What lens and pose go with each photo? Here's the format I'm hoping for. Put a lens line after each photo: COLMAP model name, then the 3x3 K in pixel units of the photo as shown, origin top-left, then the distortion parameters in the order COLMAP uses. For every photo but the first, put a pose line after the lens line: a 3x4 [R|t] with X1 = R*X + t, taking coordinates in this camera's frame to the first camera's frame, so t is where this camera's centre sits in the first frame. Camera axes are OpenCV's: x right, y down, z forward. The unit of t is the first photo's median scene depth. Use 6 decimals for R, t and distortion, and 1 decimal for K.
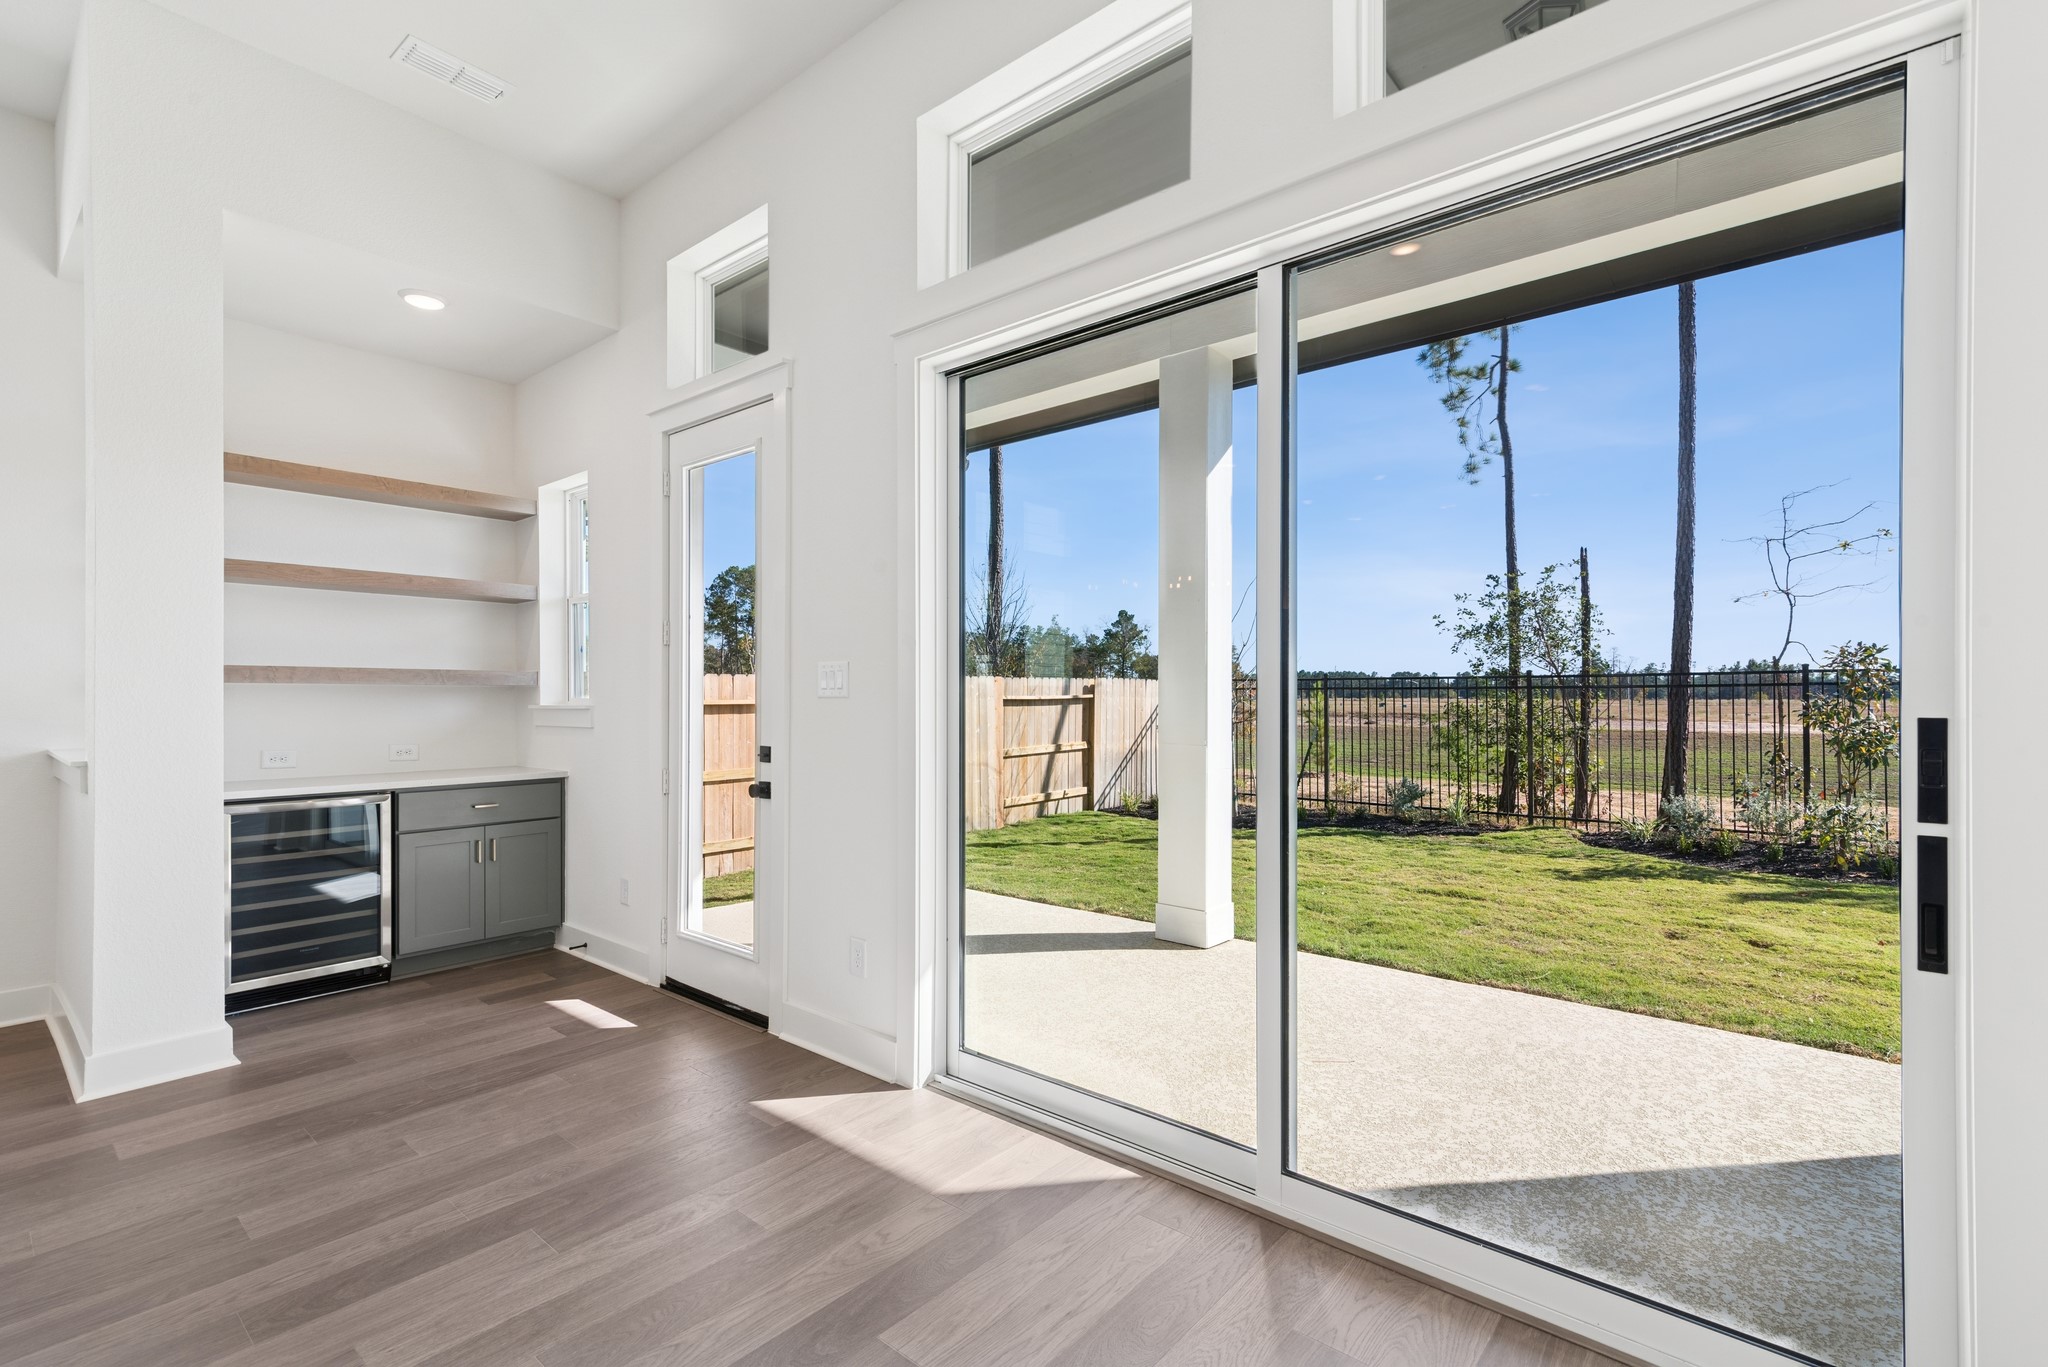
lens RADIAL K [[929.9, 0, 1025.1], [0, 929.9, 695.4], [0, 0, 1]] dist [0.014783, -0.000607]
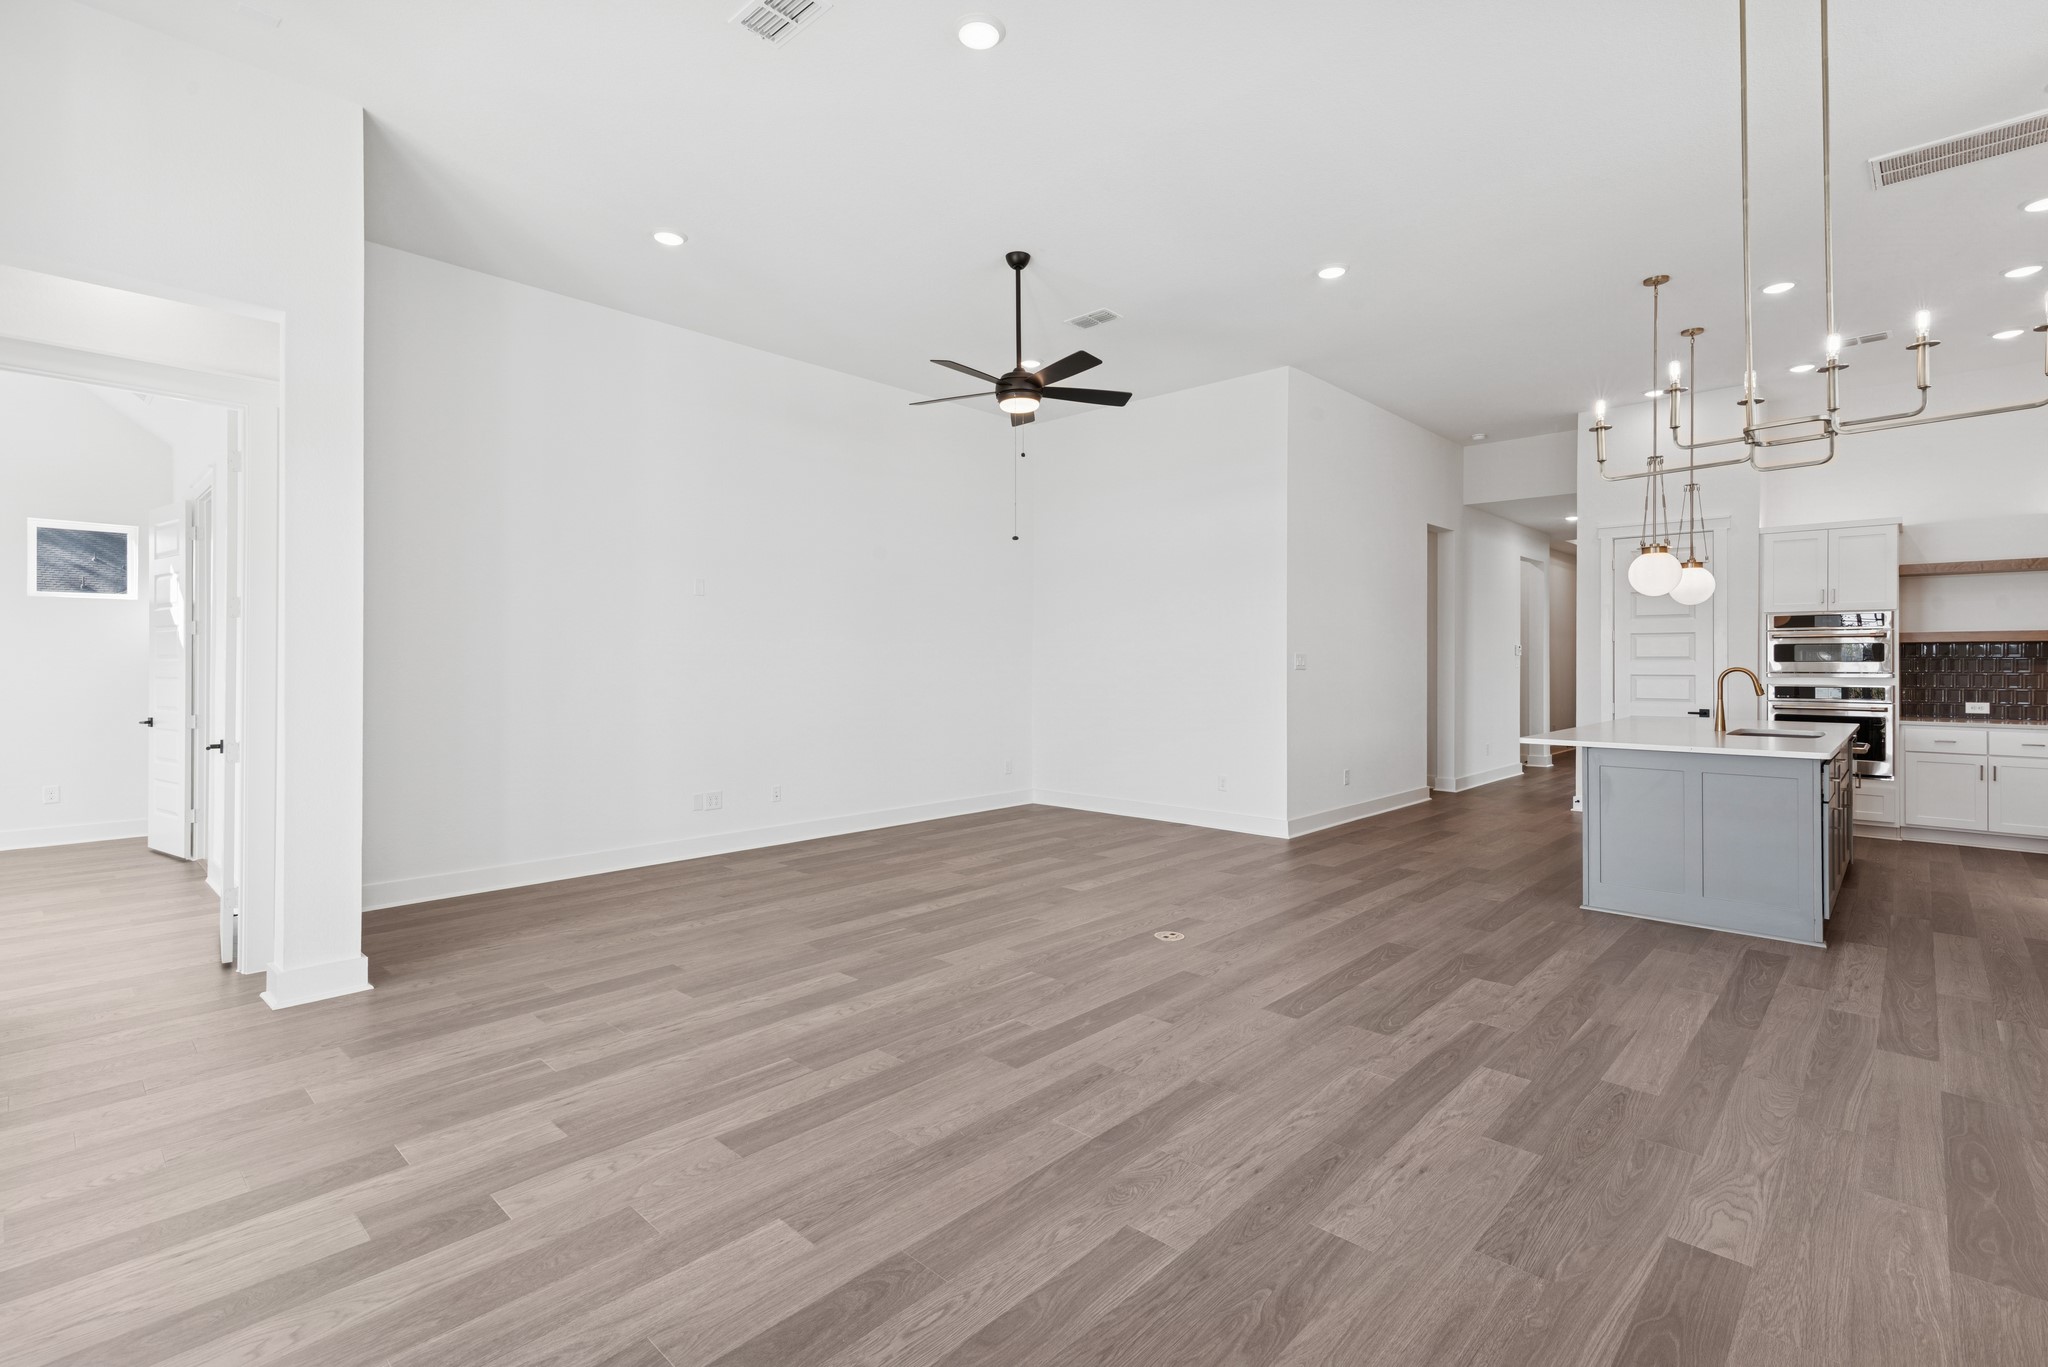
lens RADIAL K [[929.9, 0, 1034.7], [0, 929.9, 672.7], [0, 0, 1]] dist [0.014783, -0.000607]
pose [[-0.999018, 0.001026, 0.044303, -0.450847], [0.001394, 0.999965, 0.008280, -0.011041], [-0.044293, 0.008333, -0.998984, 0.930398]]
